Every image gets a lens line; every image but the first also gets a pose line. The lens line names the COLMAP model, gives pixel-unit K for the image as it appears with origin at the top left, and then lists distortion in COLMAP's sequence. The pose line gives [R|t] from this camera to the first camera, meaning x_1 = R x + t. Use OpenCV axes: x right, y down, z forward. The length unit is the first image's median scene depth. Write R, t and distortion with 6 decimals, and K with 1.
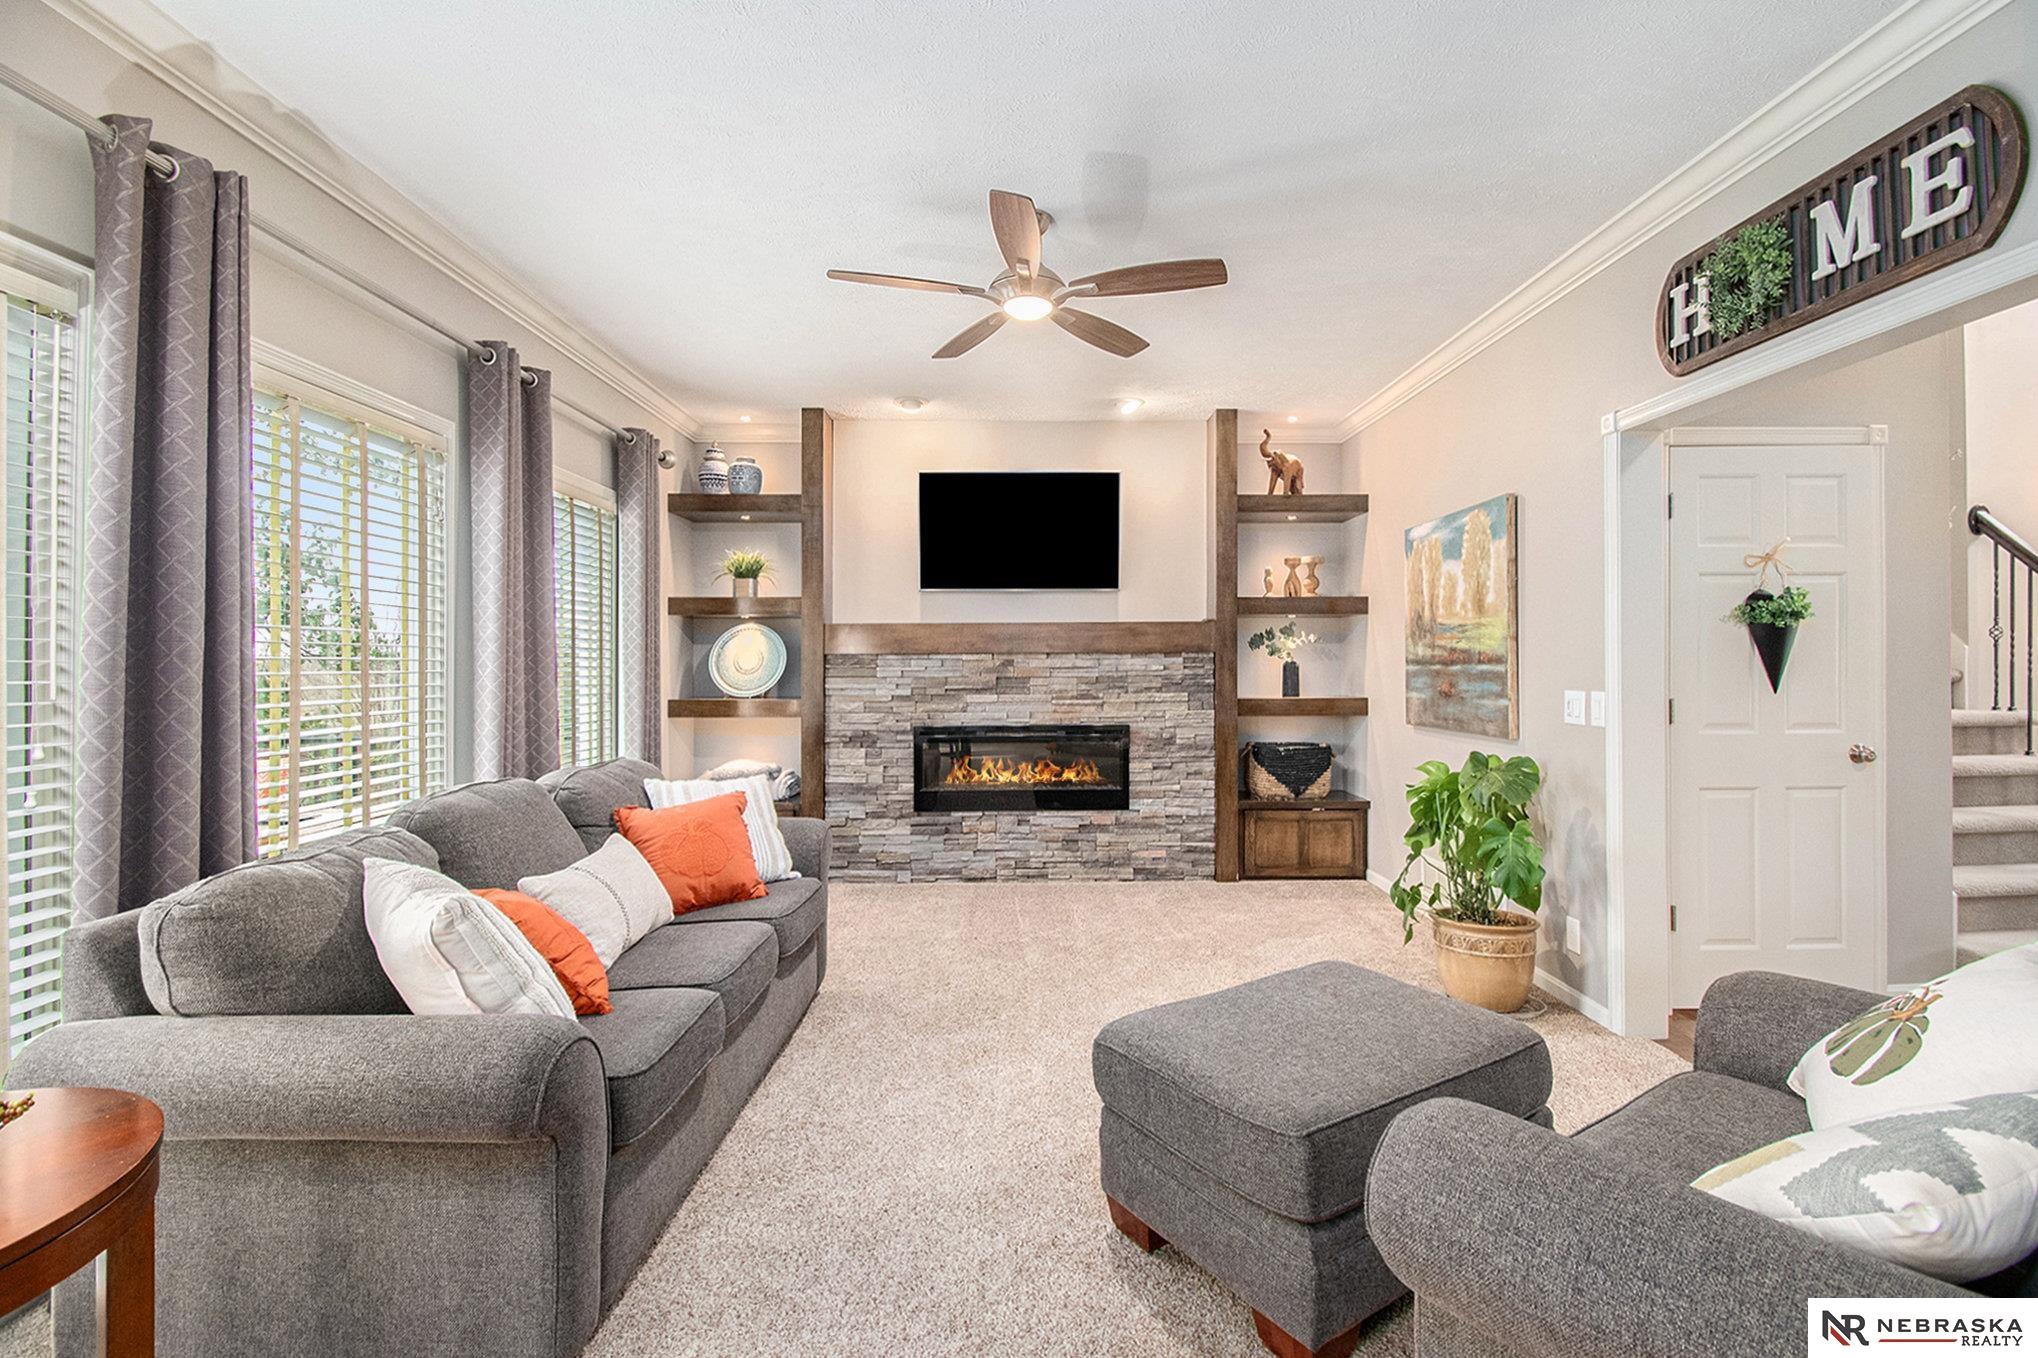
lens RADIAL K [[913.0, 0, 1048.3], [0, 913.0, 661.0], [0, 0, 1]] dist [0.033236, -0.028120]
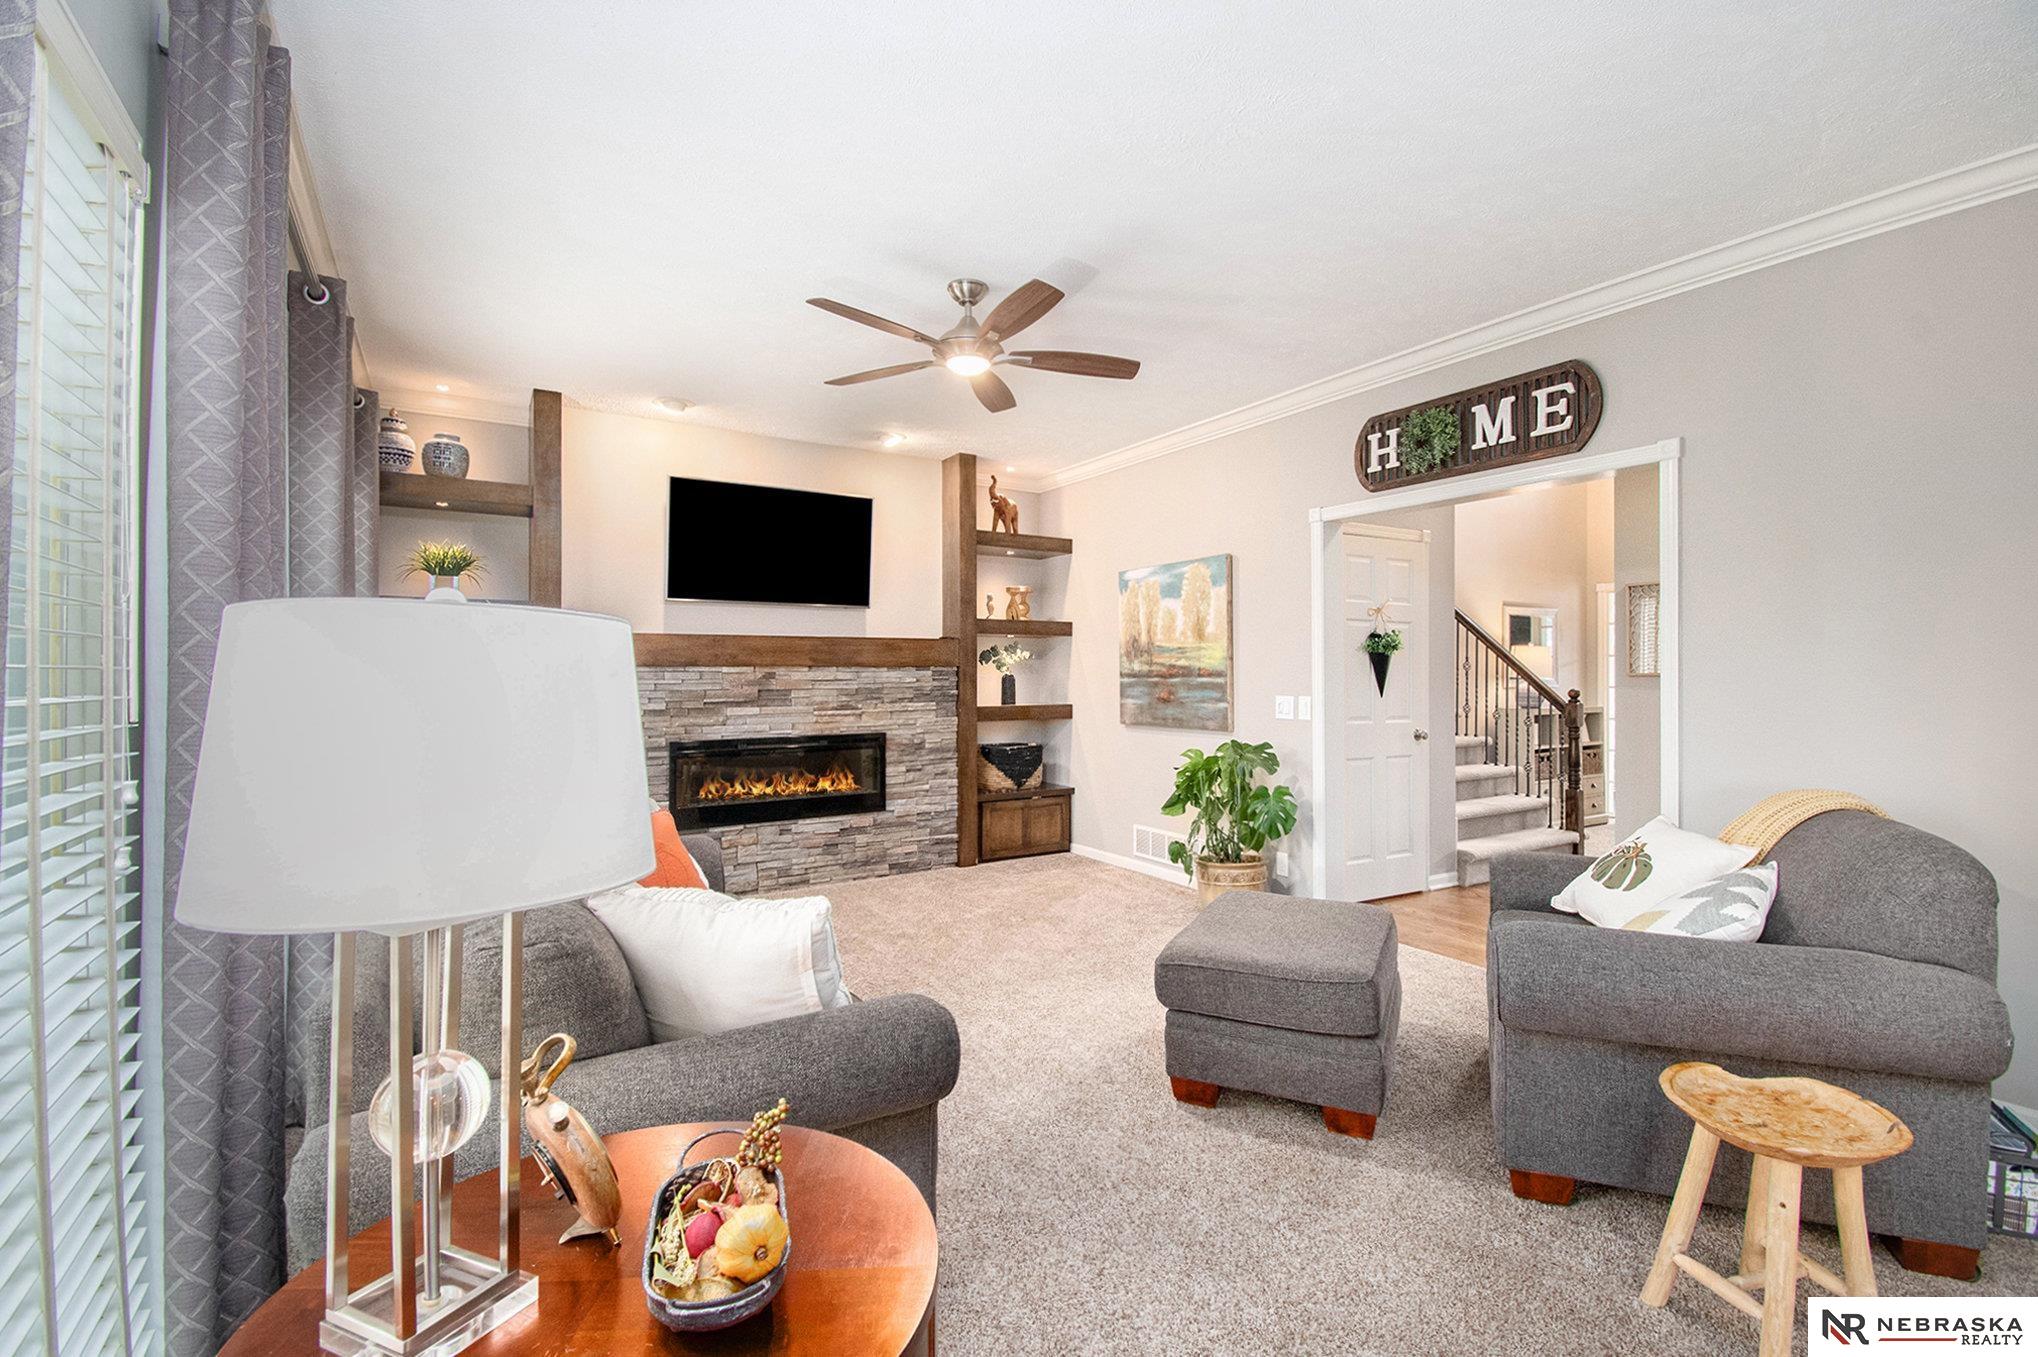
lens RADIAL K [[888.2, 0, 1020.5], [0, 888.2, 673.9], [0, 0, 1]] dist [0.020144, -0.000208]
pose [[0.855783, 0.001620, 0.517333, -0.322090], [-0.002619, 0.999996, 0.001200, -0.001769], [-0.517329, -0.002382, 0.855783, 0.012727]]
